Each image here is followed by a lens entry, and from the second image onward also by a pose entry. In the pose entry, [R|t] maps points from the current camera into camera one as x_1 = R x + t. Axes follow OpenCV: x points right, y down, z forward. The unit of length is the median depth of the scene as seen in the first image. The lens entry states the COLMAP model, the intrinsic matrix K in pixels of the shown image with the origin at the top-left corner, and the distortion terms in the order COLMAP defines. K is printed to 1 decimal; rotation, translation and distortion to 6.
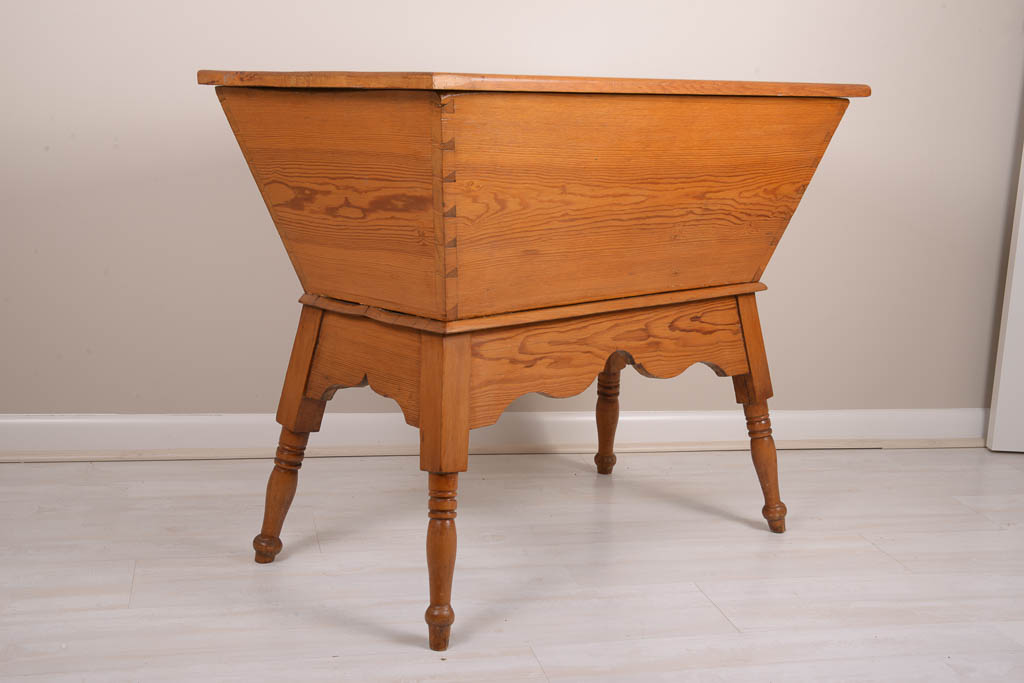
lens RADIAL K [[1355.9, 0, 487.8], [0, 1355.9, 322.6], [0, 0, 1]] dist [-0.008473, 0.000000]
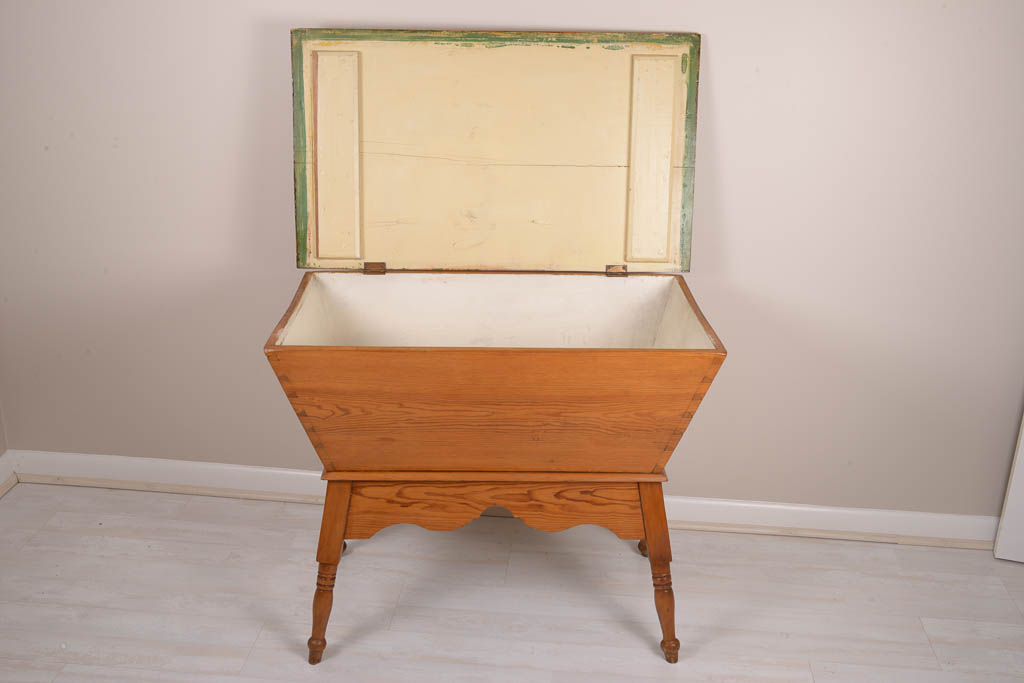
lens RADIAL K [[1197.4, 0, 513.4], [0, 1197.4, 336.5], [0, 0, 1]] dist [-0.003164, 0.000000]
pose [[0.756877, 0.228529, -0.612301, 0.834546], [-0.112998, 0.968522, 0.221803, -0.427239], [0.643715, -0.098689, 0.758875, 0.118870]]
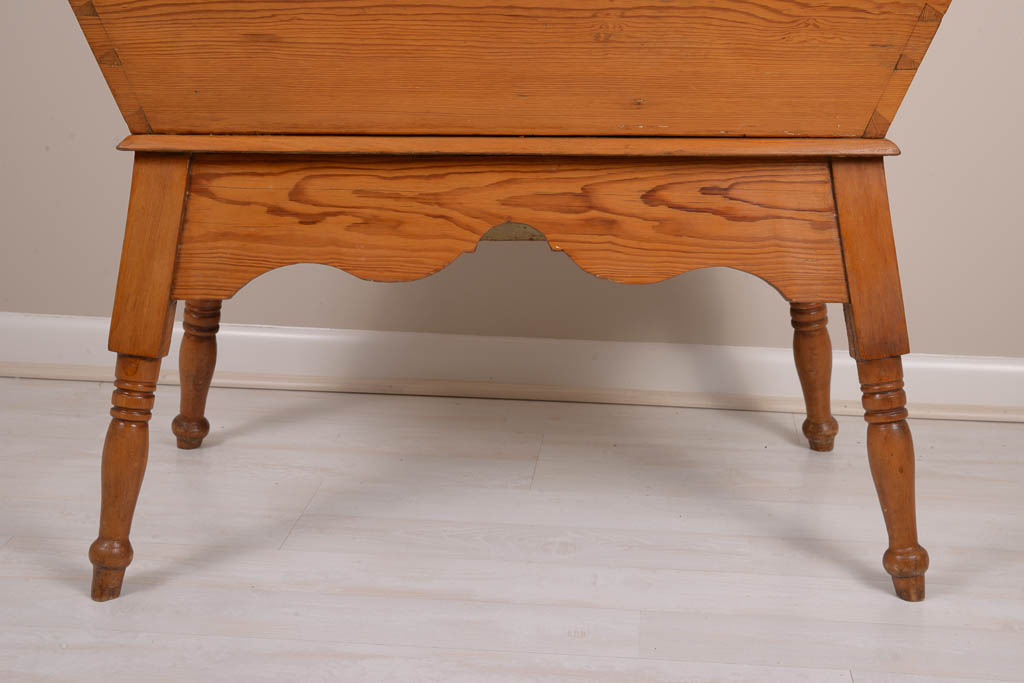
lens RADIAL K [[1561.2, 0, 510.6], [0, 1561.2, 347.4], [0, 0, 1]] dist [0.119051, 0.000000]
pose [[0.746800, 0.152869, -0.647241, 0.579636], [-0.104866, 0.988116, 0.112383, -0.003103], [0.656729, -0.016054, 0.753956, 0.483042]]
